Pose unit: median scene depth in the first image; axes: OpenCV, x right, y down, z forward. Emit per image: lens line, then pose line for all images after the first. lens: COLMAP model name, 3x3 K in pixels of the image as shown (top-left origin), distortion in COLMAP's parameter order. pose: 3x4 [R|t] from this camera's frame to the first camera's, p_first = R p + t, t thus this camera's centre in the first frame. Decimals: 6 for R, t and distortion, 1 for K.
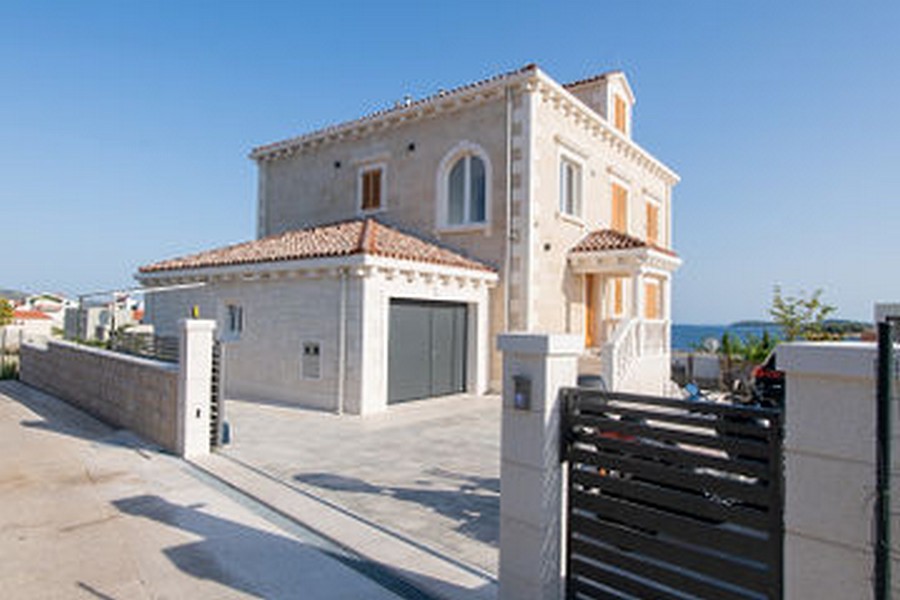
lens RADIAL K [[504.2, 0, 450.0], [0, 504.2, 300.0], [0, 0, 1]] dist [-0.045557, -0.000223]
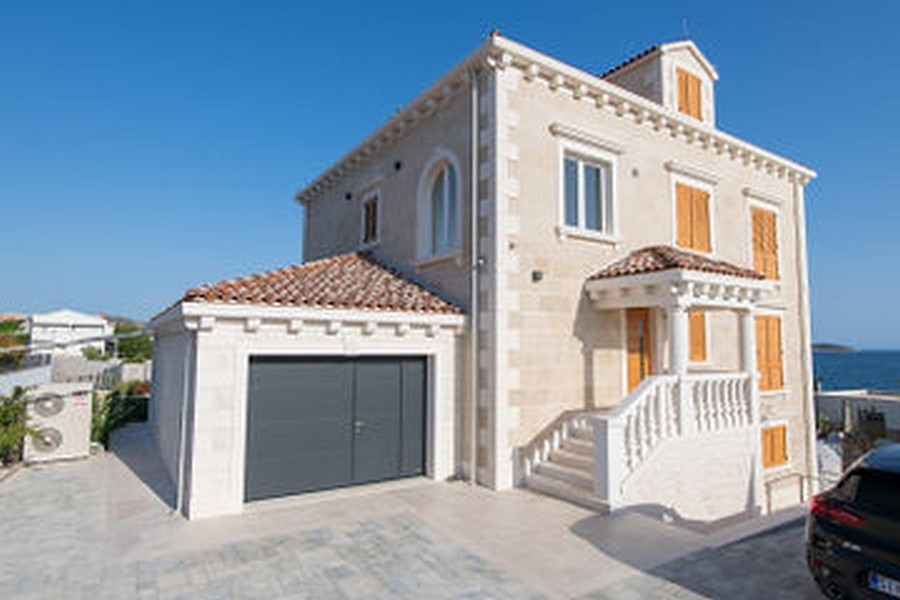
lens RADIAL K [[504.7, 0, 450.0], [0, 504.7, 300.0], [0, 0, 1]] dist [-0.007240, -0.000173]
pose [[0.960335, -0.037837, -0.276271, 0.252151], [0.018340, 0.997177, -0.072818, -0.018317], [0.278246, 0.064863, 0.958317, 0.248444]]
